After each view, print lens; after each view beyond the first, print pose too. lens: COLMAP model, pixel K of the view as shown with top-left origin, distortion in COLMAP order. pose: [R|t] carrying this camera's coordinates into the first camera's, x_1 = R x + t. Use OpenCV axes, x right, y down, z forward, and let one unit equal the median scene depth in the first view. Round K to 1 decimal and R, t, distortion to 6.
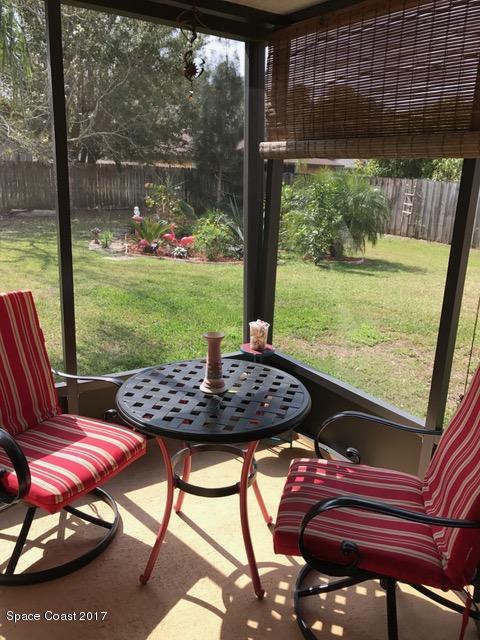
lens RADIAL K [[520.1, 0, 242.3], [0, 520.1, 321.4], [0, 0, 1]] dist [0.015705, -0.000372]
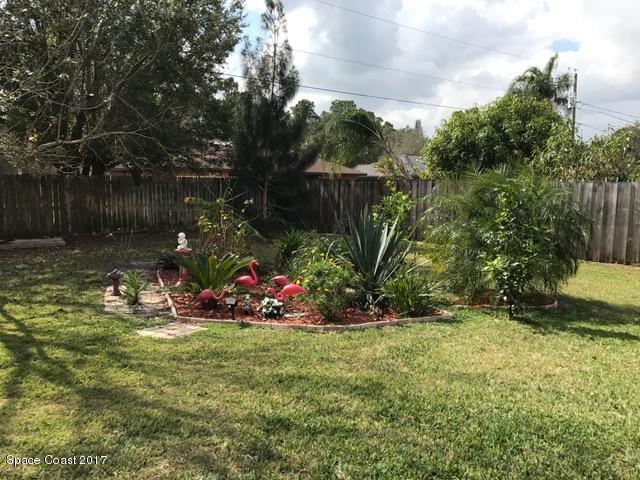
lens RADIAL K [[520.1, 0, 318.4], [0, 520.1, 236.5], [0, 0, 1]] dist [0.015705, -0.000372]
pose [[0.988770, -0.047761, 0.141608, -0.128171], [0.072315, 0.982143, -0.173681, -0.092739], [-0.130784, 0.181971, 0.974568, 0.357988]]
